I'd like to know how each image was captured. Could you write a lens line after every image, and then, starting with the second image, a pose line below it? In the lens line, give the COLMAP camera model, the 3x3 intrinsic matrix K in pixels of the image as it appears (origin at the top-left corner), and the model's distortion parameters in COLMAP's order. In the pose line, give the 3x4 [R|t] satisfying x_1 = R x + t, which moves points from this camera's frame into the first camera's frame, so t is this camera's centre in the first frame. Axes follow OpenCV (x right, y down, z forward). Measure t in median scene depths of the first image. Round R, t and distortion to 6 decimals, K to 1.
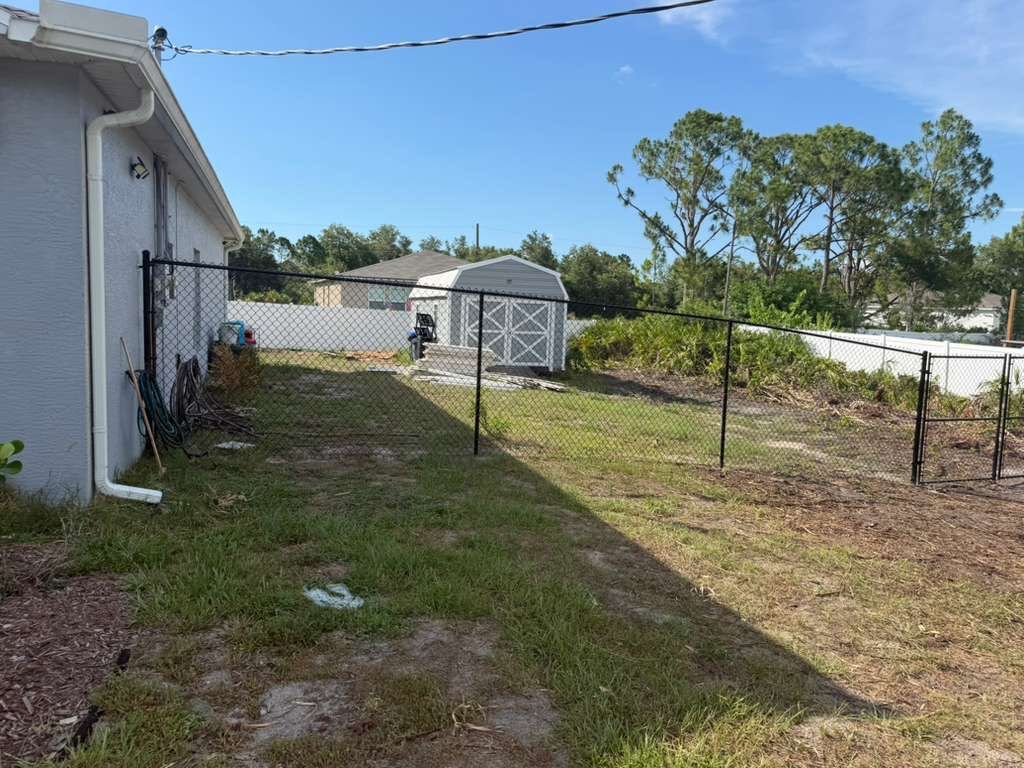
lens RADIAL K [[749.8, 0, 484.8], [0, 749.8, 384.2], [0, 0, 1]] dist [0.032819, -0.030410]
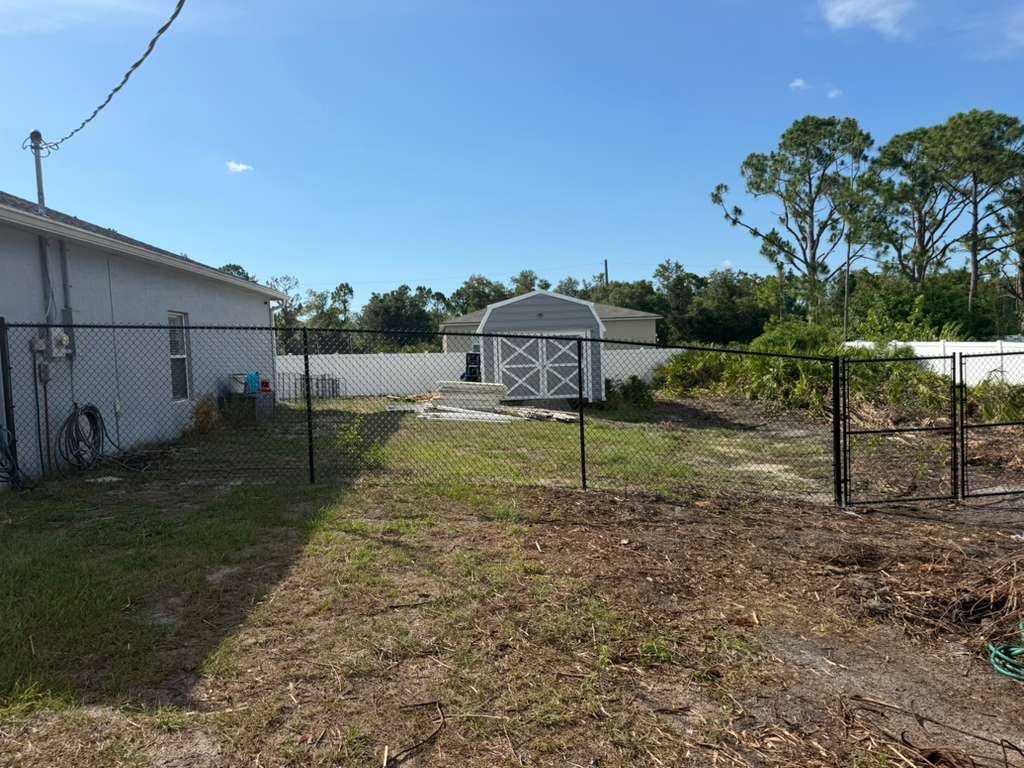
lens RADIAL K [[749.8, 0, 484.8], [0, 749.8, 384.2], [0, 0, 1]] dist [0.032819, -0.030410]
pose [[0.968237, -0.059394, -0.242877, 0.103624], [0.046068, 0.997123, -0.060189, 0.006491], [0.245753, 0.047089, 0.968188, 0.006872]]
